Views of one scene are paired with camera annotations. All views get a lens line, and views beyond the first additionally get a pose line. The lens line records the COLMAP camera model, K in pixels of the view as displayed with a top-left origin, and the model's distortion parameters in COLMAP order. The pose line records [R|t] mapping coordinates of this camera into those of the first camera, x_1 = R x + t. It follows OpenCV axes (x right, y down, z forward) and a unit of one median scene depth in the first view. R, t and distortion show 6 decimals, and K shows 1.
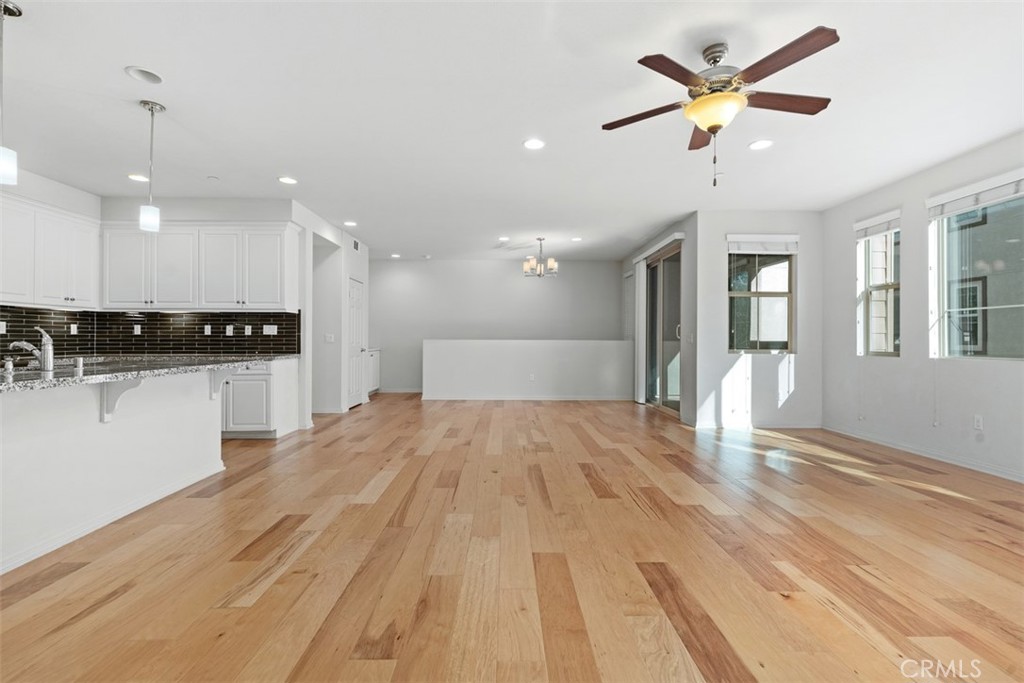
lens RADIAL K [[463.7, 0, 510.2], [0, 463.7, 340.9], [0, 0, 1]] dist [0.004347, -0.000258]
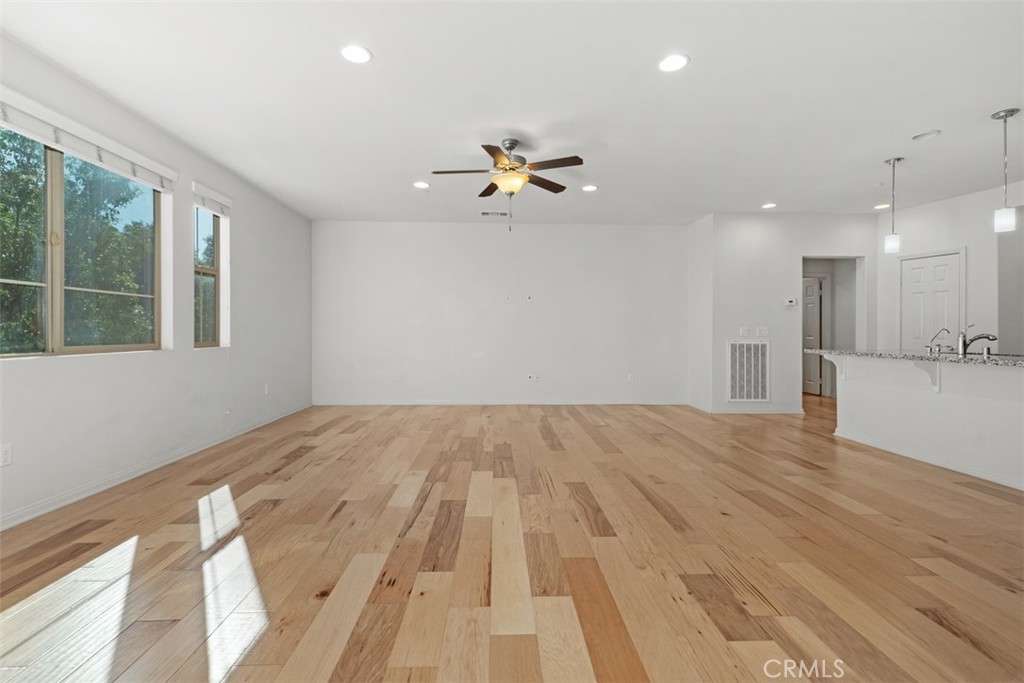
lens RADIAL K [[470.9, 0, 509.7], [0, 470.9, 333.6], [0, 0, 1]] dist [0.006384, -0.000303]
pose [[-0.999790, -0.003632, -0.020188, 0.235743], [-0.003762, 0.999972, 0.006420, -0.002354], [0.020165, 0.006495, -0.999776, 1.268906]]
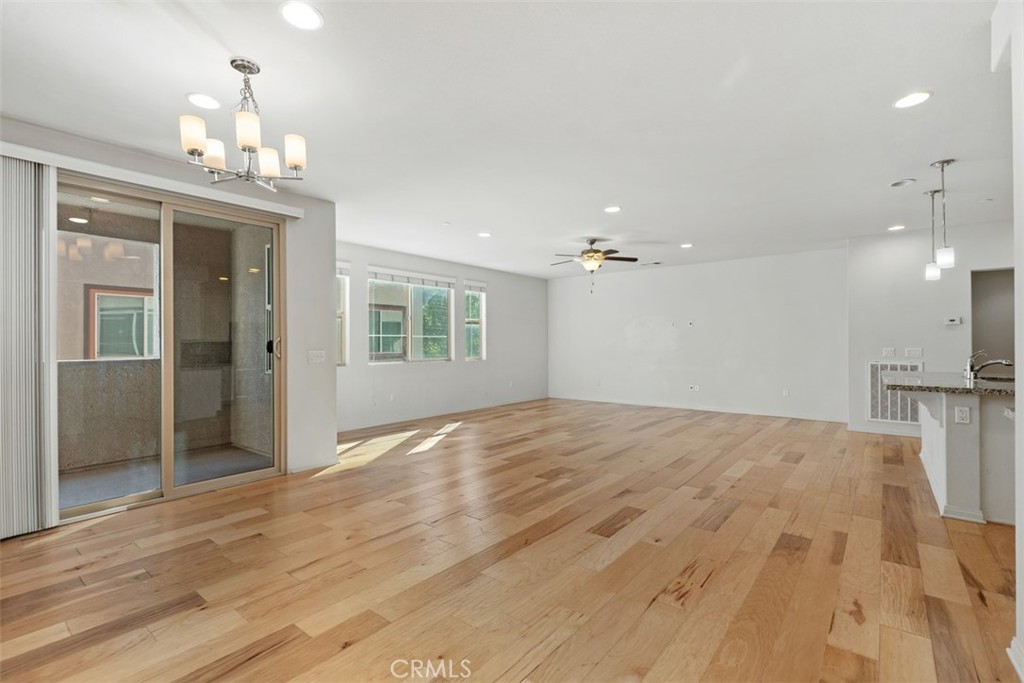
lens RADIAL K [[463.7, 0, 510.2], [0, 463.7, 340.9], [0, 0, 1]] dist [0.004347, -0.000258]
pose [[-0.771625, 0.007039, 0.636039, -0.414287], [0.005001, 0.999975, -0.004999, -0.030649], [-0.636058, -0.000677, -0.771641, 1.618205]]
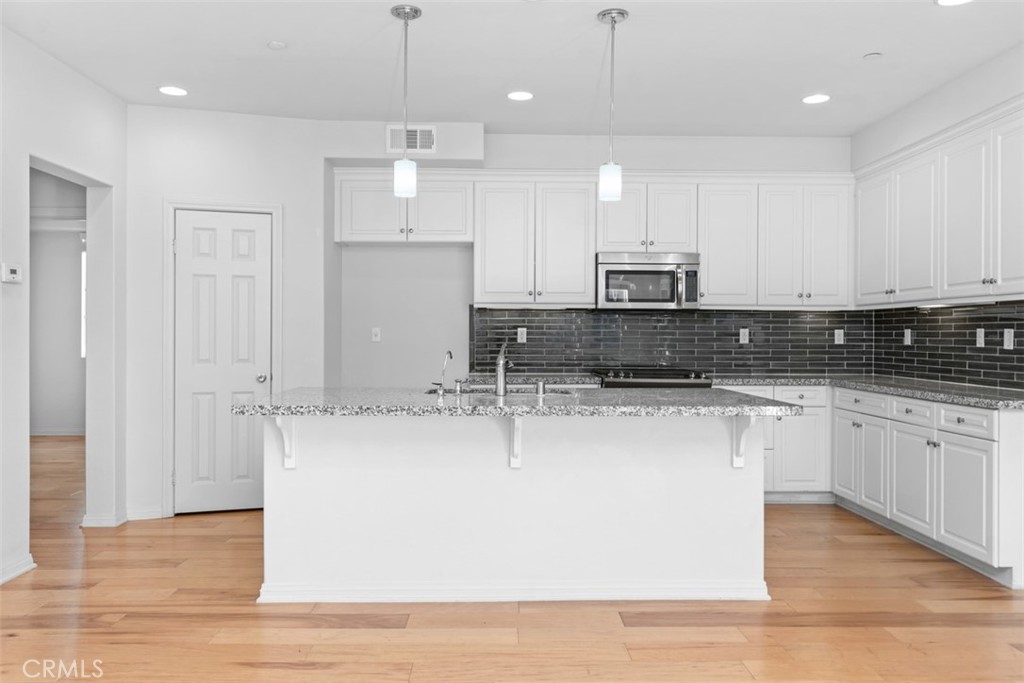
lens RADIAL K [[763.3, 0, 512.0], [0, 763.3, 341.5], [0, 0, 1]] dist [0.002670, 0.000772]
pose [[0.005801, 0.007820, -0.999953, 0.209246], [-0.007974, 0.999938, 0.007773, -0.023718], [0.999951, 0.007928, 0.005863, 0.521213]]
